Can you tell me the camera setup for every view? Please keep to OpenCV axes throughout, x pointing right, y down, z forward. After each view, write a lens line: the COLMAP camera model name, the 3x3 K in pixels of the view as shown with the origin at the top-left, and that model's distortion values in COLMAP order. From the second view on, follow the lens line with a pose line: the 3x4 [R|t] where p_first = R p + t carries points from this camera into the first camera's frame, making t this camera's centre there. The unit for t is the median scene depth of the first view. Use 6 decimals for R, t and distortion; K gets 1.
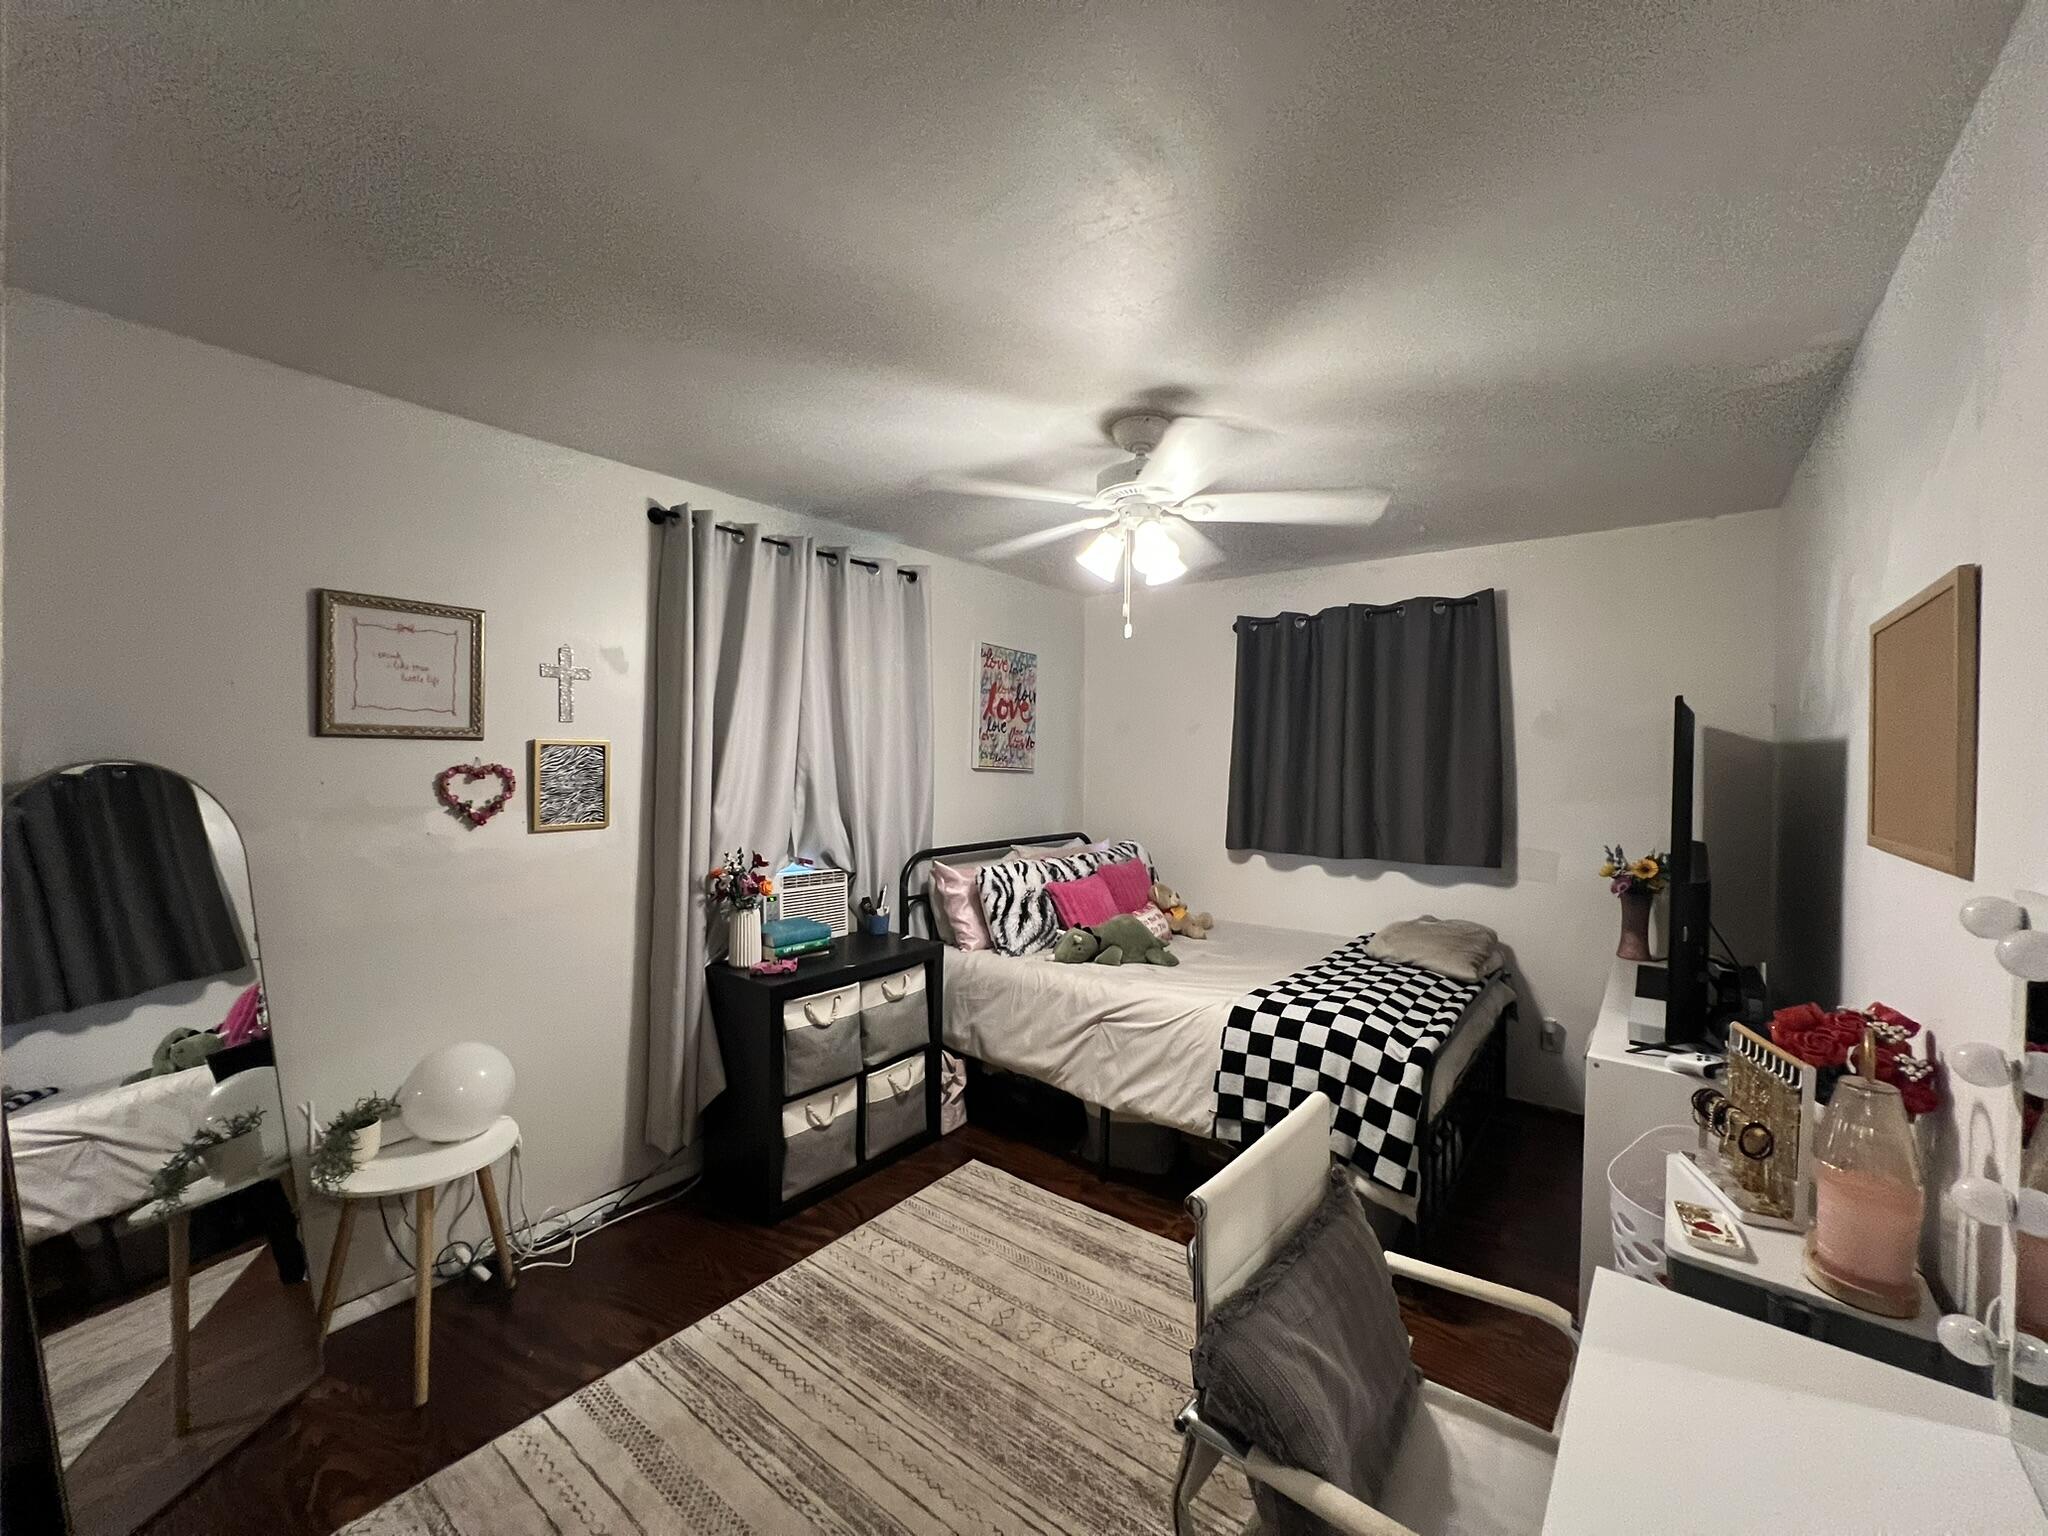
lens RADIAL K [[816.5, 0, 1024.9], [0, 816.5, 768.4], [0, 0, 1]] dist [-0.001795, 0.000399]
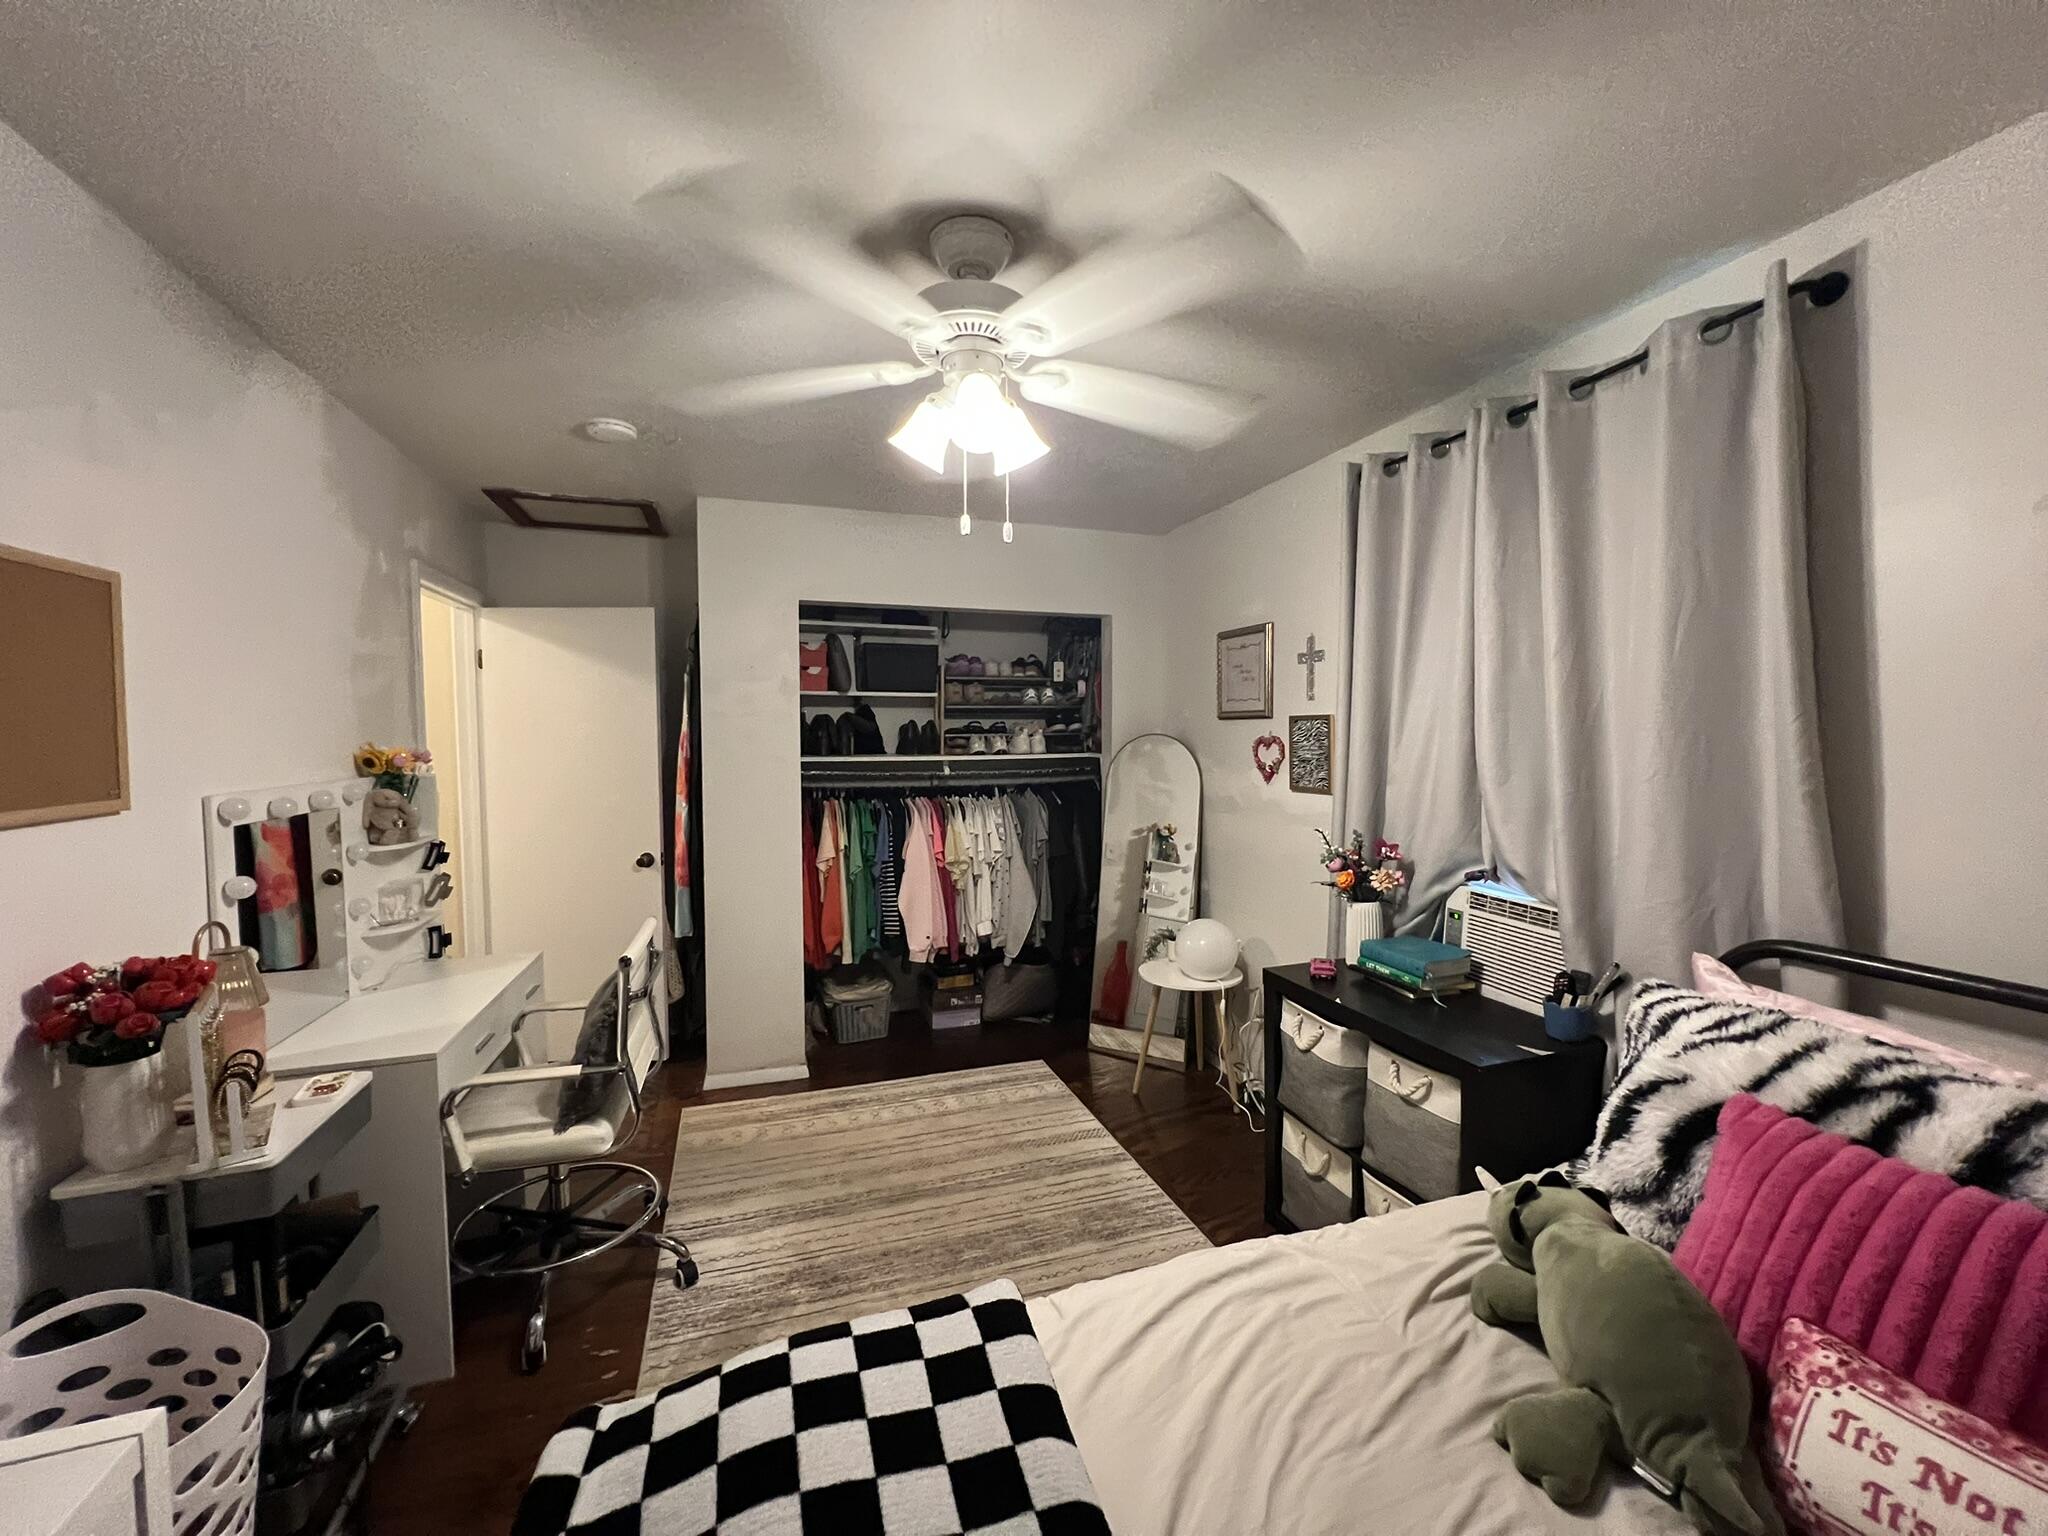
lens RADIAL K [[816.5, 0, 1024.9], [0, 816.5, 768.4], [0, 0, 1]] dist [-0.001795, 0.000399]
pose [[-0.555117, 0.029548, -0.831247, 0.685522], [-0.010021, 0.999059, 0.042206, -0.004065], [0.831712, 0.031759, -0.554298, 1.400223]]
